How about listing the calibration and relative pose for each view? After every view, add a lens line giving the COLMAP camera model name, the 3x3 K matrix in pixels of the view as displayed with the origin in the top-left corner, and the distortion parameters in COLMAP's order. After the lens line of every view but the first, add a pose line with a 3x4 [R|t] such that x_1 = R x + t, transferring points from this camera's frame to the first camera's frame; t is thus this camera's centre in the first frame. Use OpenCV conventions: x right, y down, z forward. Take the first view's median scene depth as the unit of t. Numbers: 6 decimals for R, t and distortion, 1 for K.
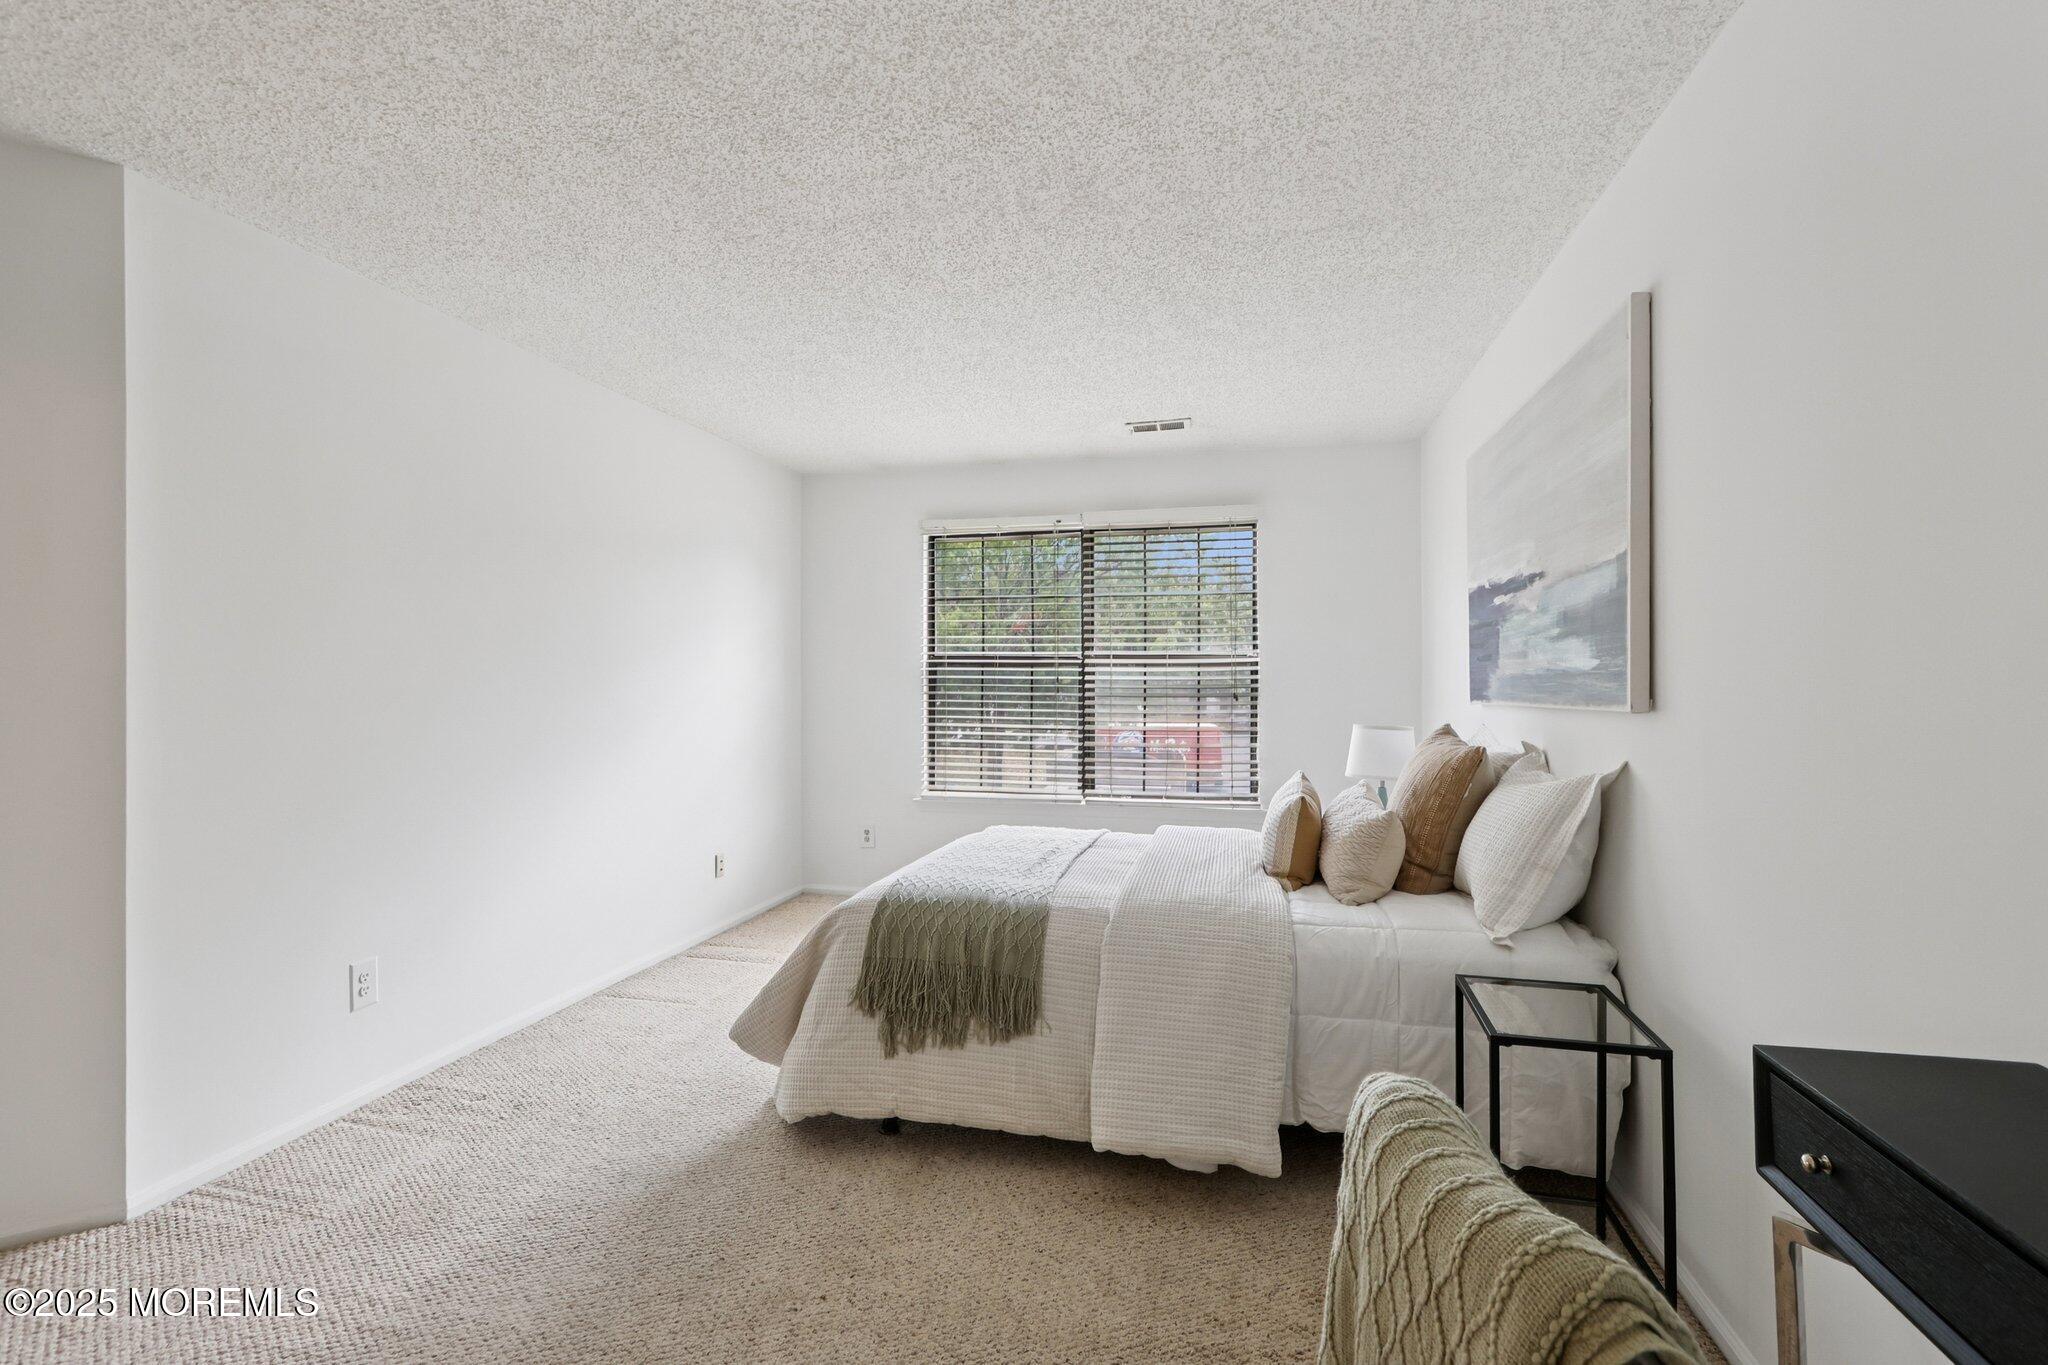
lens RADIAL K [[948.6, 0, 1024.0], [0, 948.6, 682.5], [0, 0, 1]] dist [-0.005812, -0.000200]
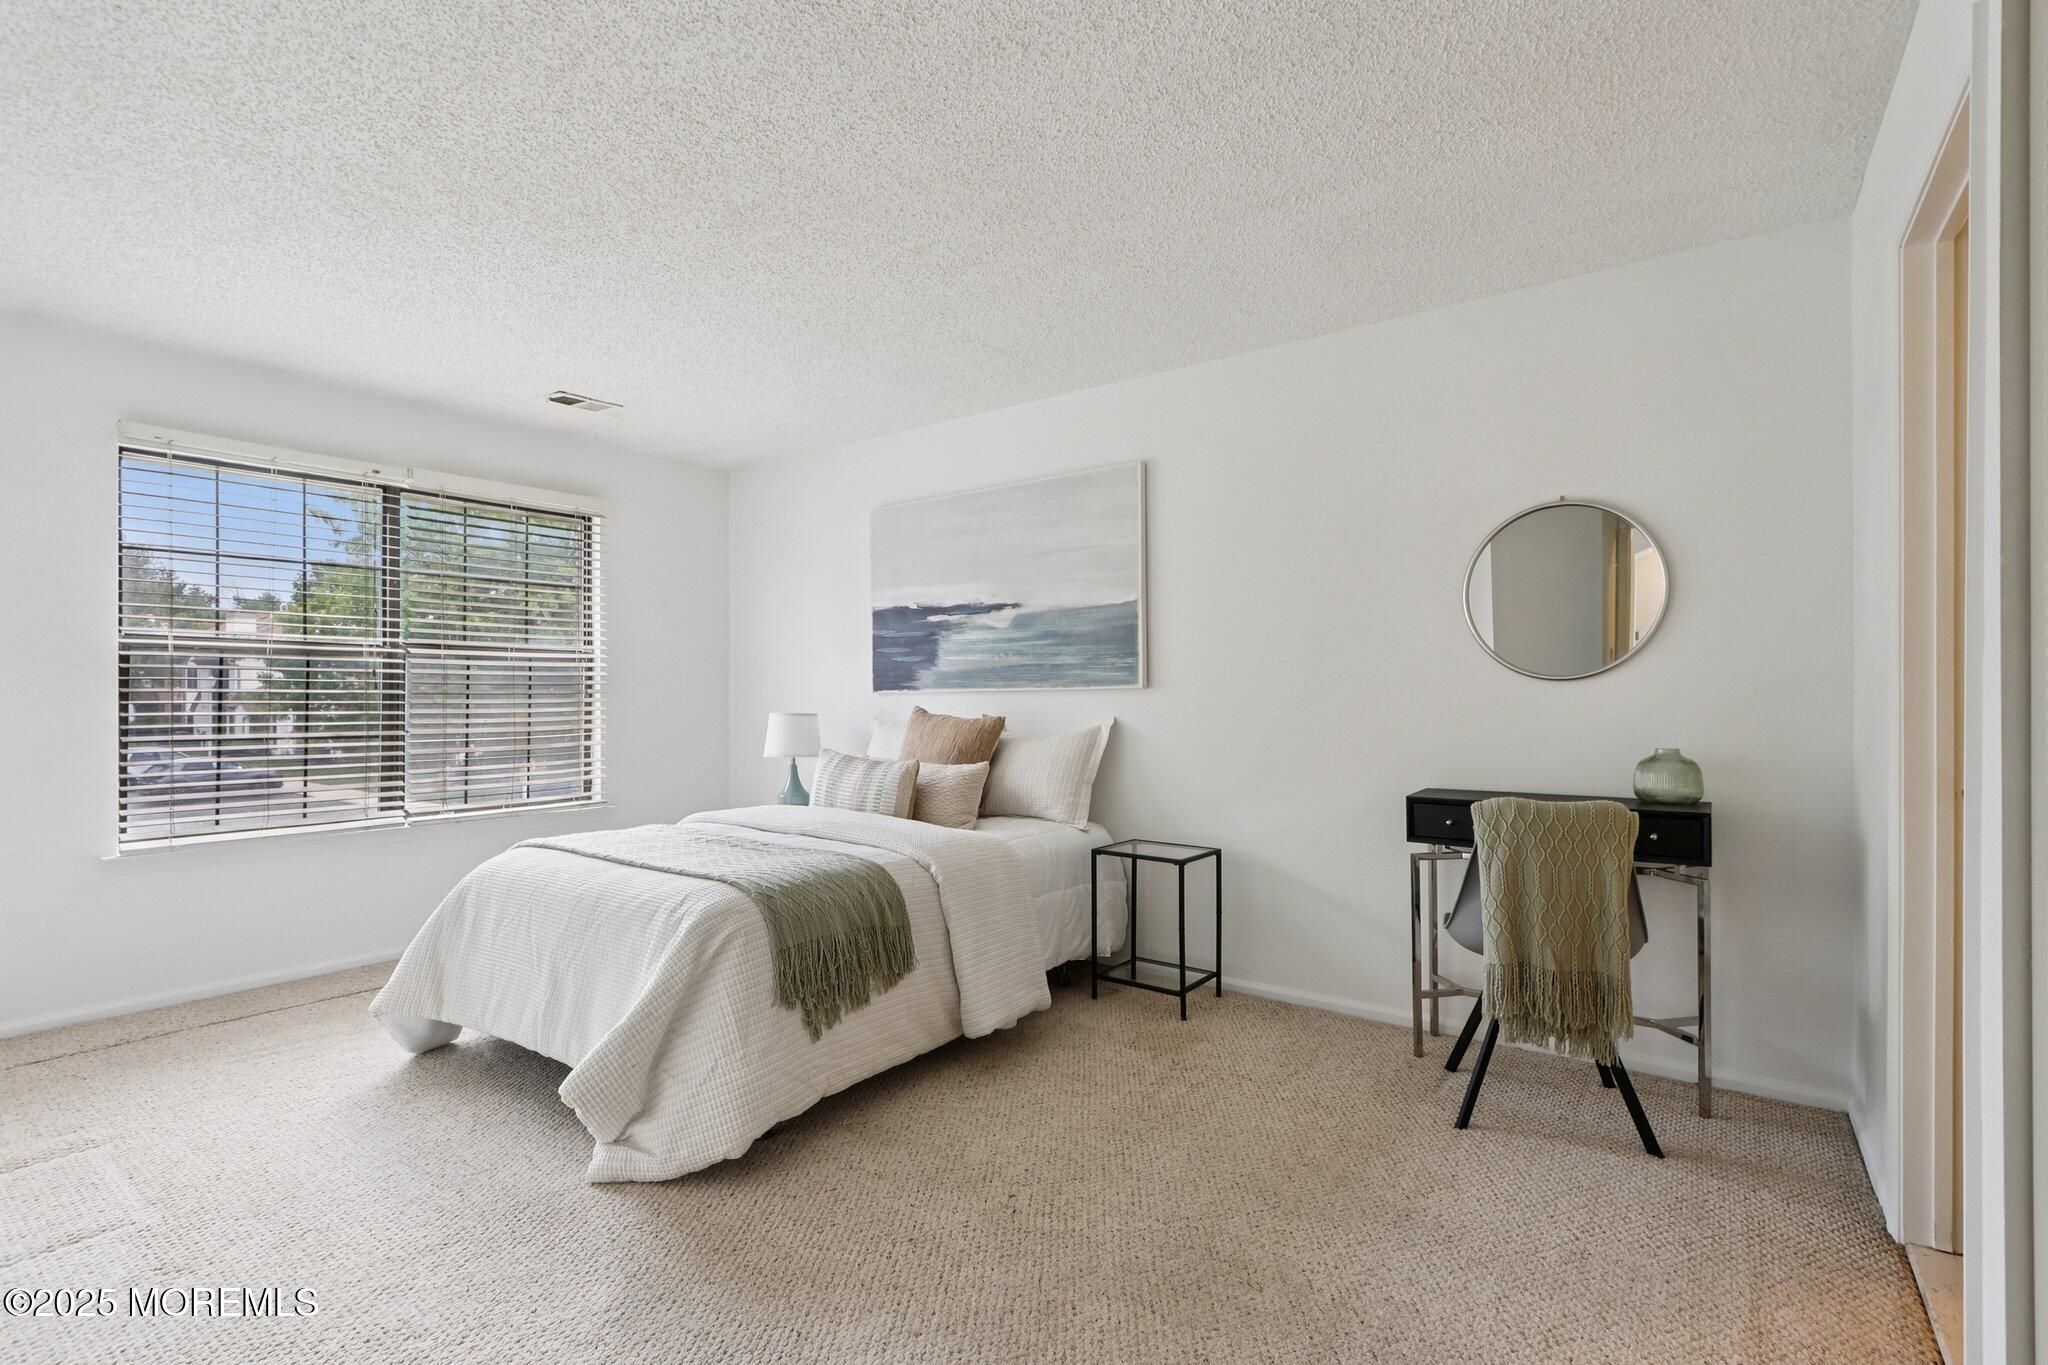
lens RADIAL K [[947.5, 0, 1014.7], [0, 947.5, 688.8], [0, 0, 1]] dist [-0.000796, 0.000693]
pose [[0.396527, 0.003893, 0.918015, -0.541797], [0.004635, 0.999970, -0.006243, 0.020349], [-0.918012, 0.006731, 0.396496, 0.233472]]
